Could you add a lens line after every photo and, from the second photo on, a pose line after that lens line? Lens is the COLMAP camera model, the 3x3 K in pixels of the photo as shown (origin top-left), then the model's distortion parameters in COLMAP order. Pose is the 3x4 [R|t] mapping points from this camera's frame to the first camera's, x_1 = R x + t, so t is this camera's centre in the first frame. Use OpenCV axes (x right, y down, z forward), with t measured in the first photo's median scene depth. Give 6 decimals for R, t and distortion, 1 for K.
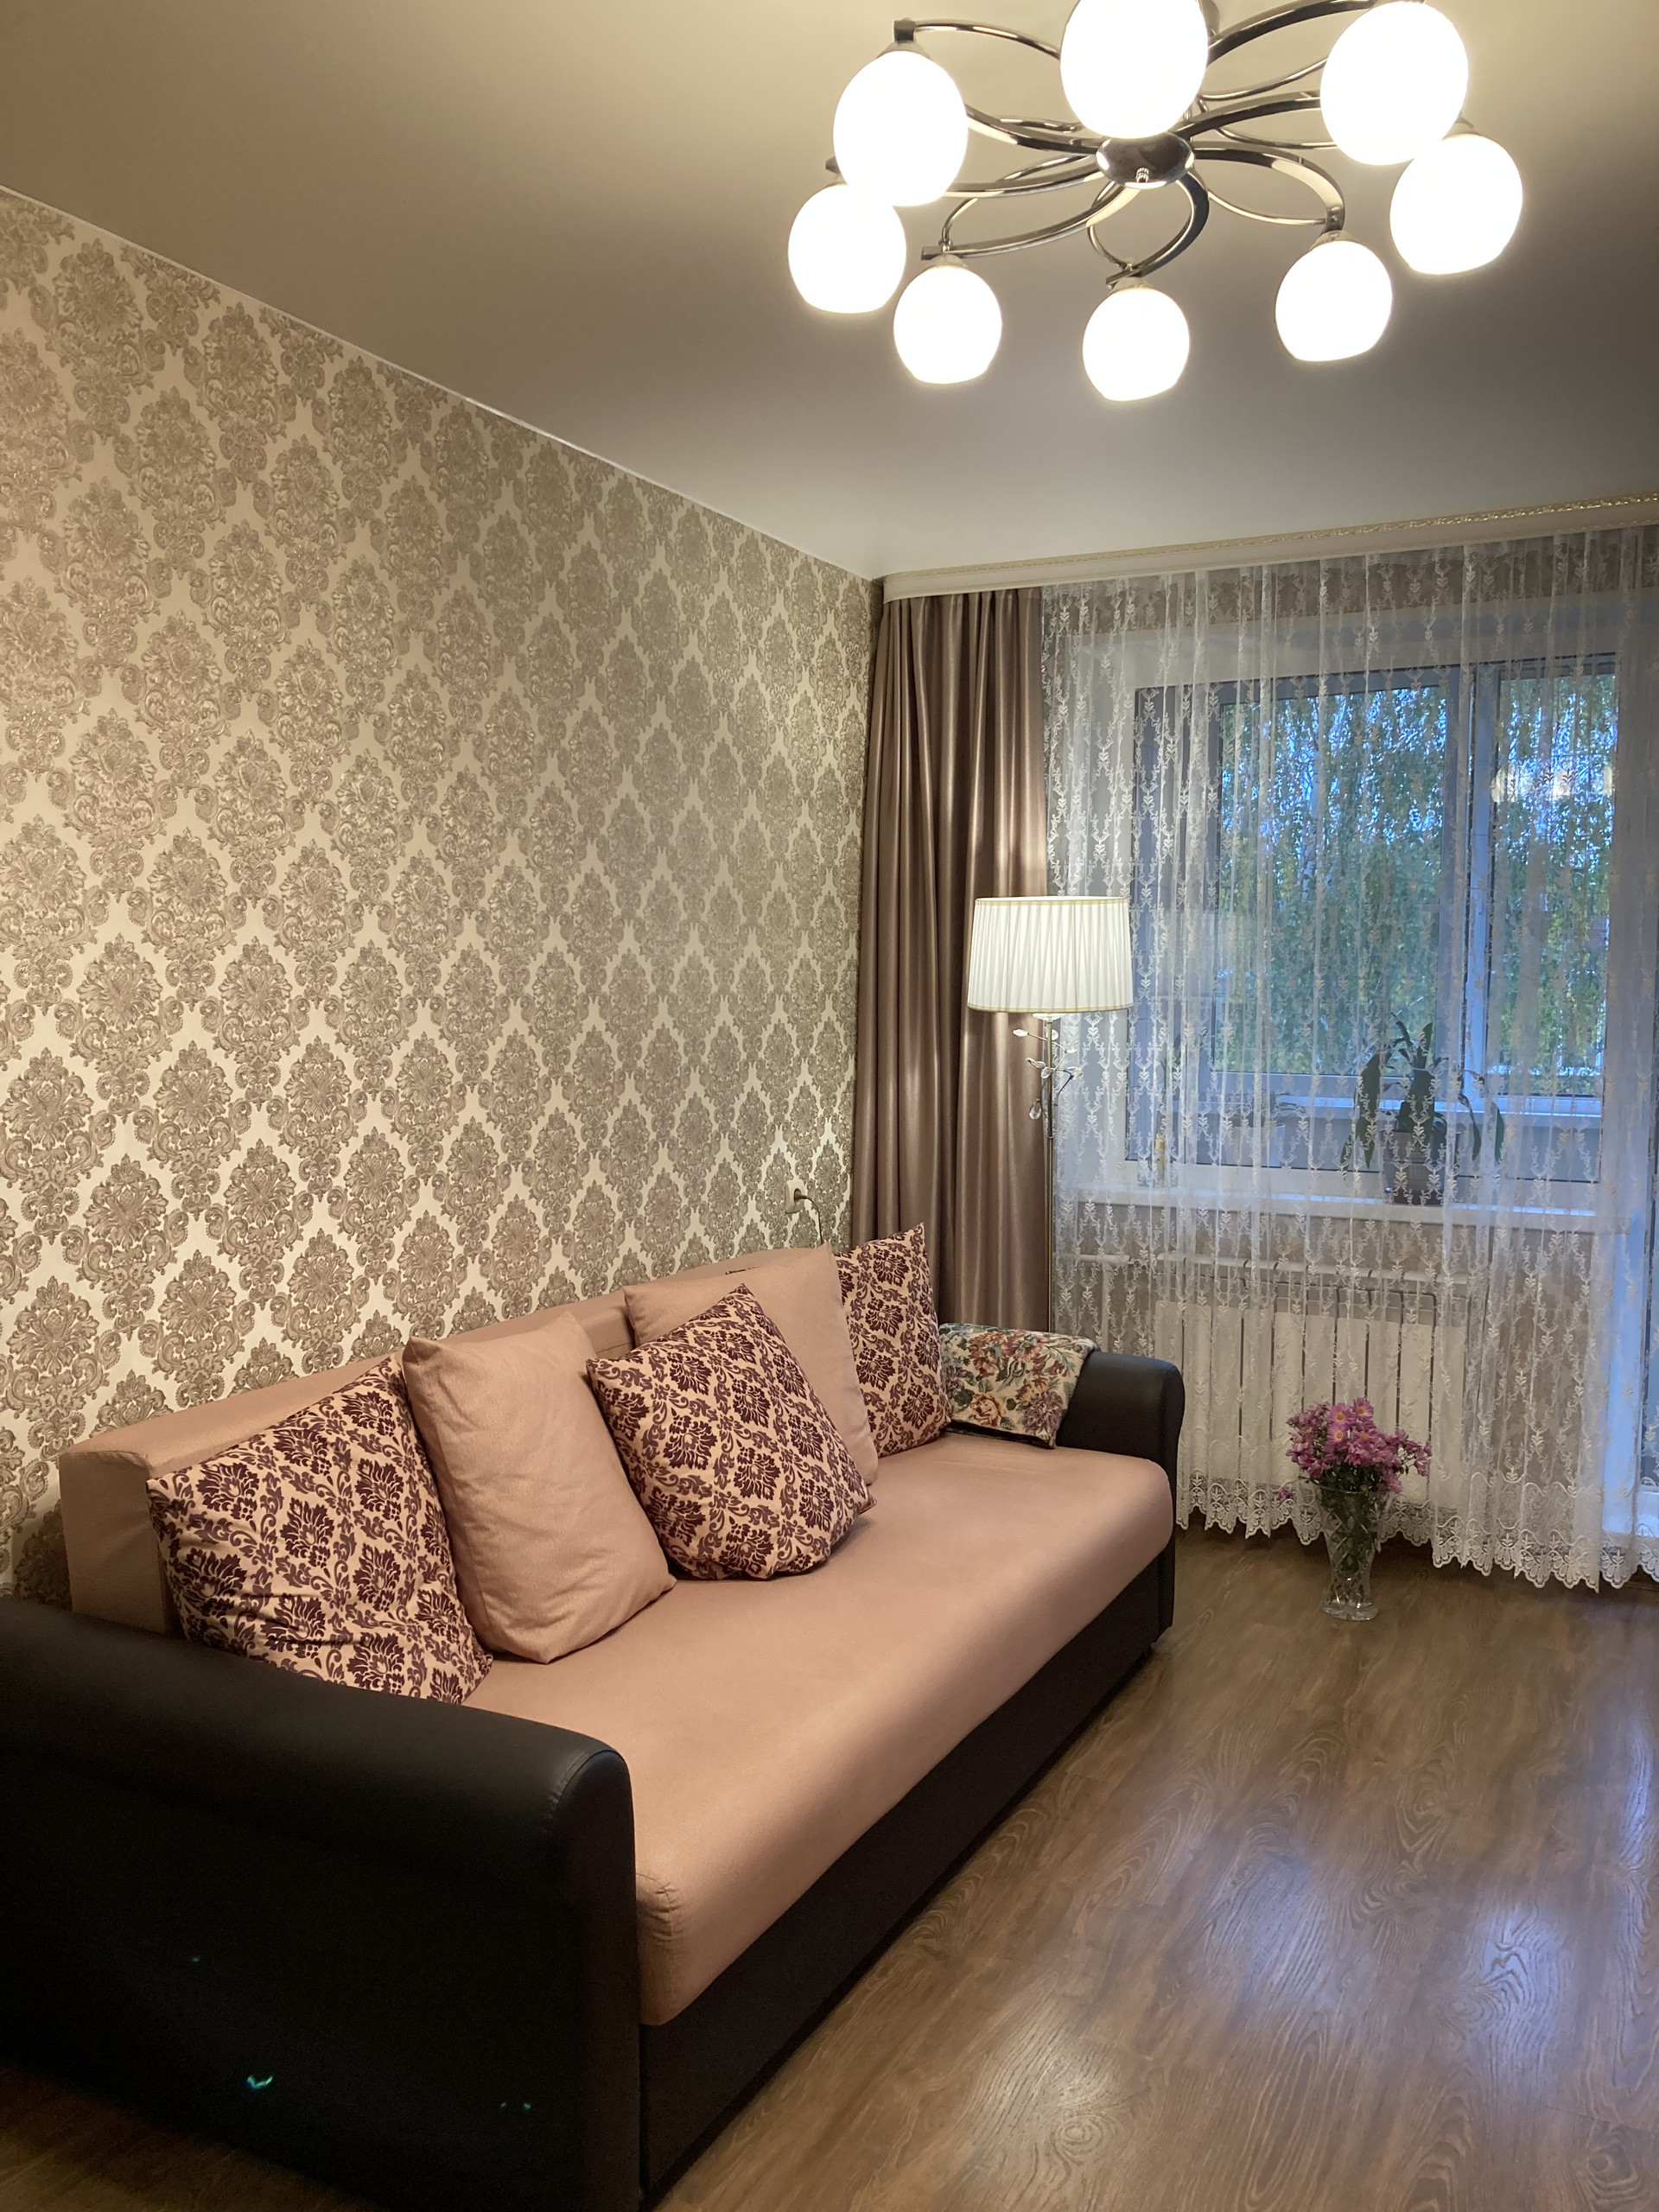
lens RADIAL K [[1801.2, 0, 811.9], [0, 1801.2, 1109.7], [0, 0, 1]] dist [0.017109, 0.002389]
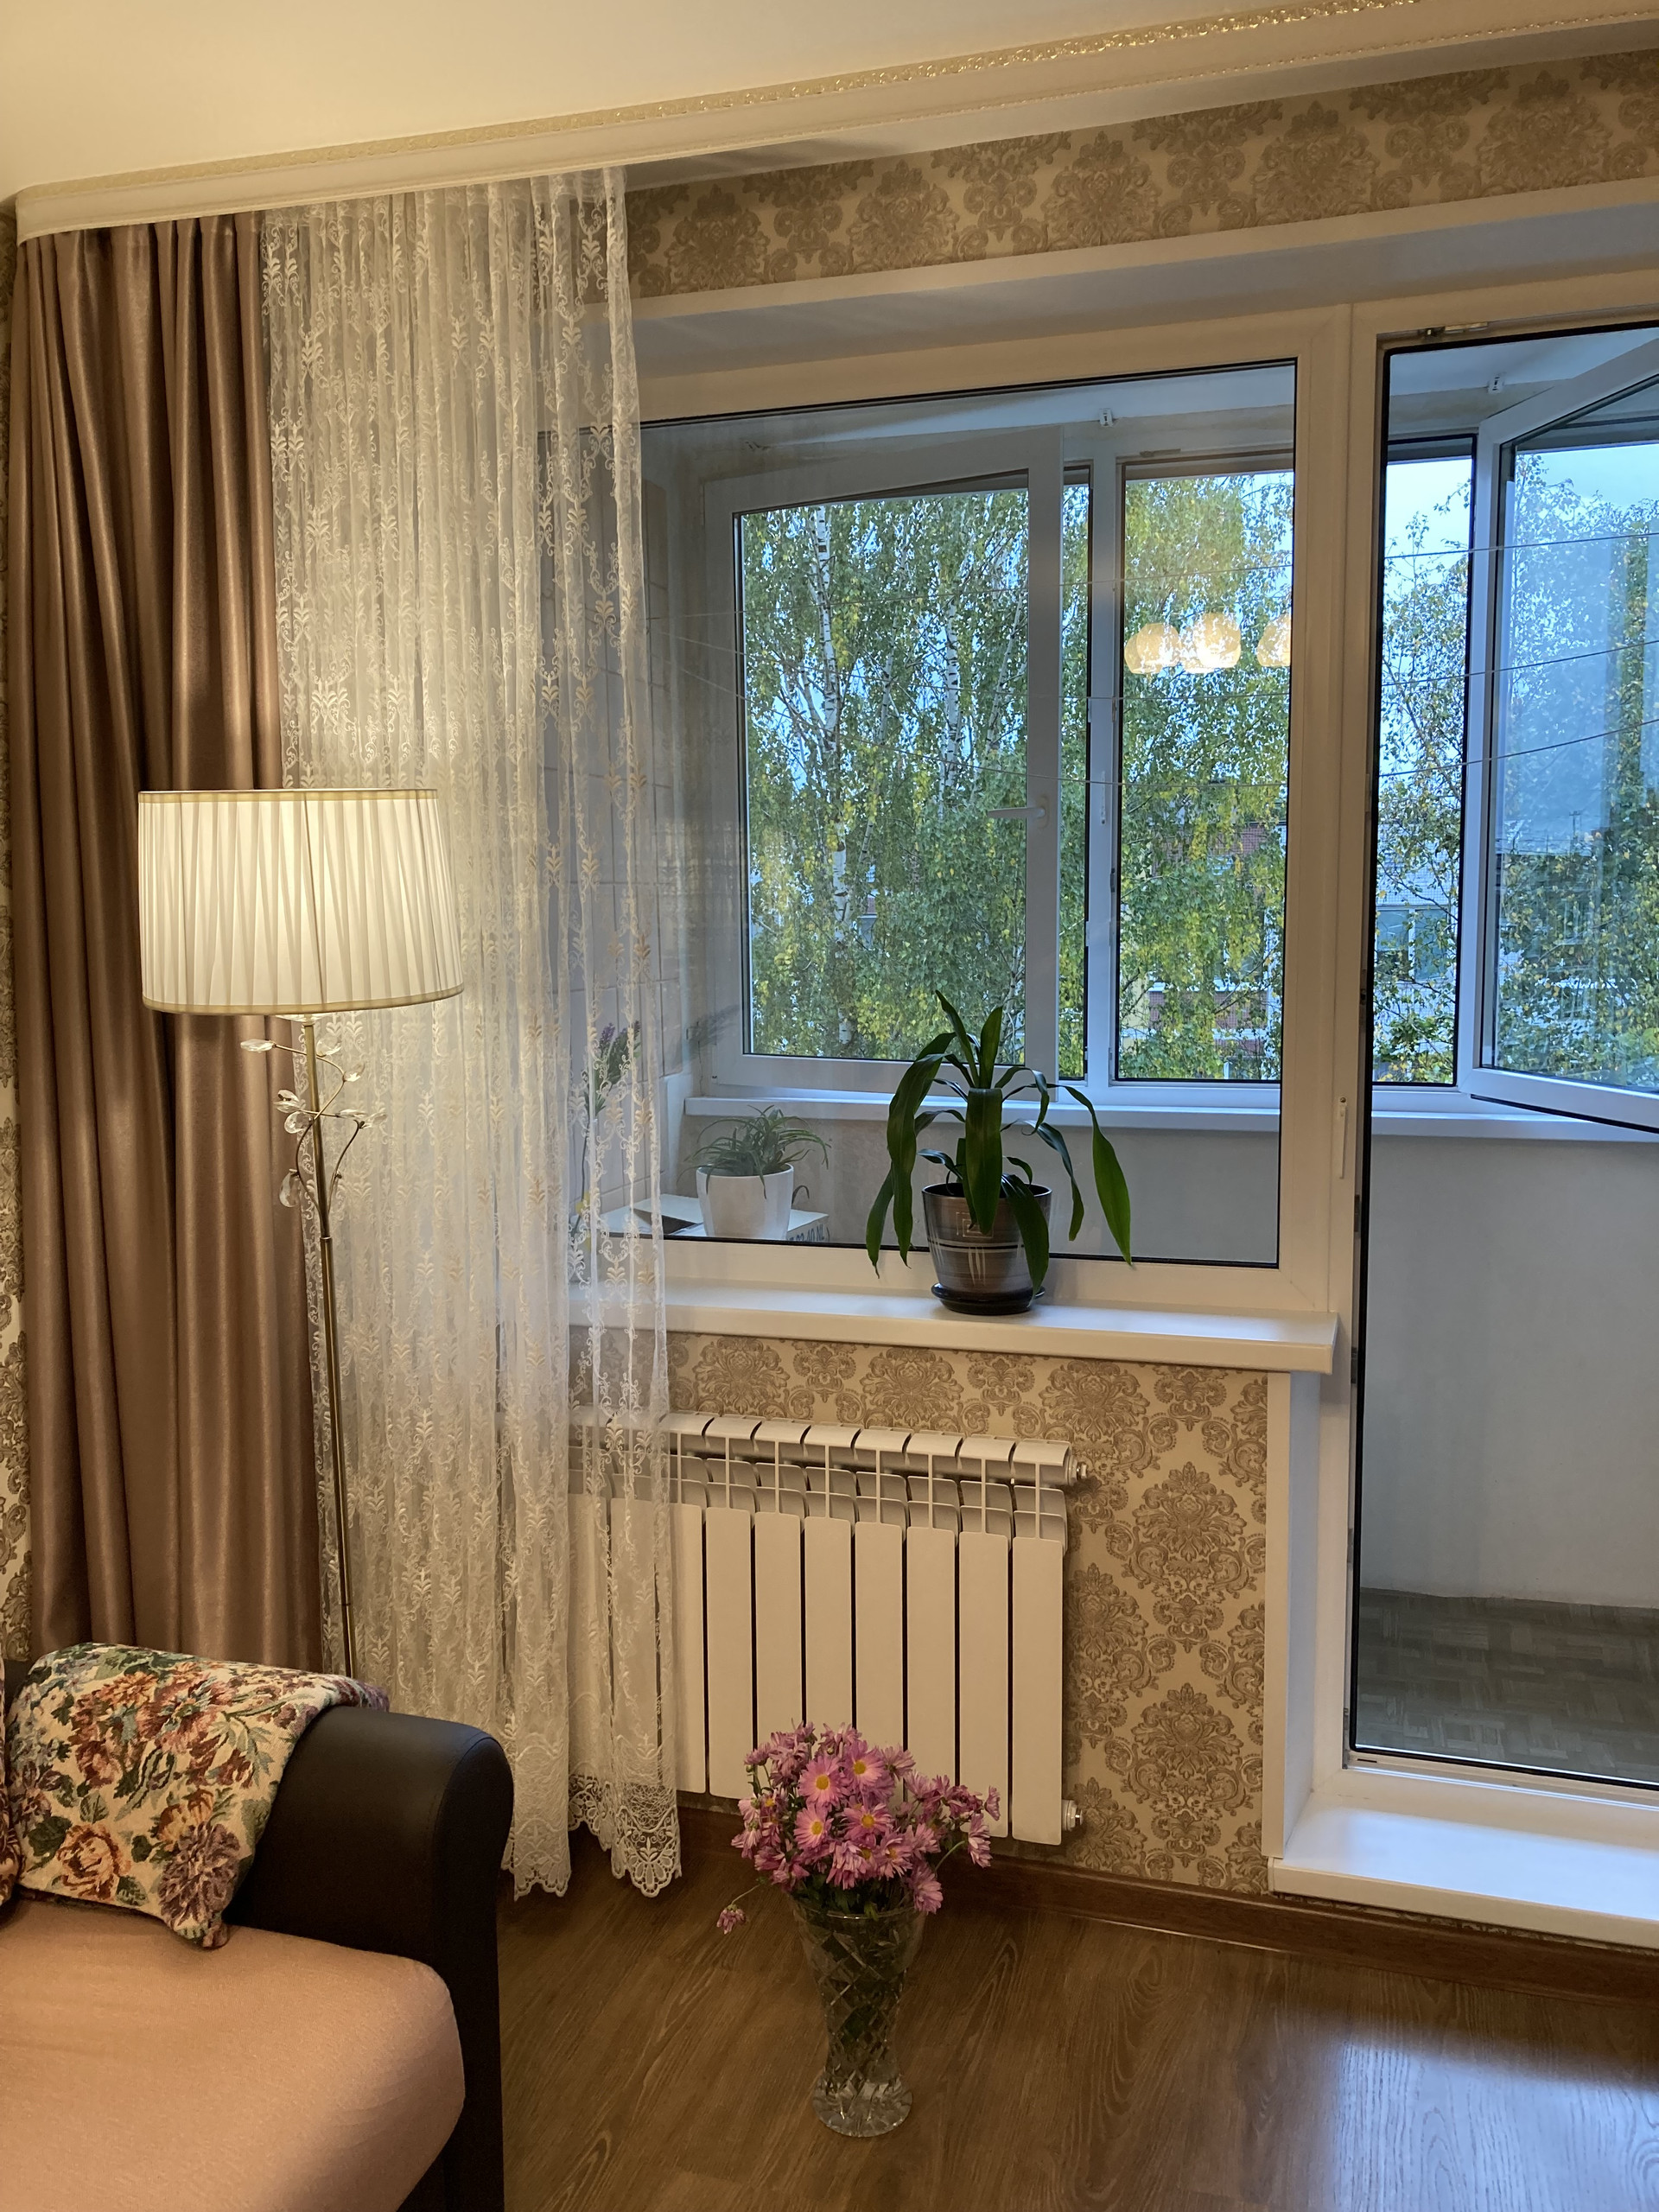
lens RADIAL K [[1801.2, 0, 841.2], [0, 1801.2, 1102.9], [0, 0, 1]] dist [0.017109, 0.002389]
pose [[0.984466, -0.033696, 0.172311, 0.215954], [0.027626, 0.998914, 0.037507, -0.047057], [-0.173387, -0.032164, 0.984328, 0.496757]]
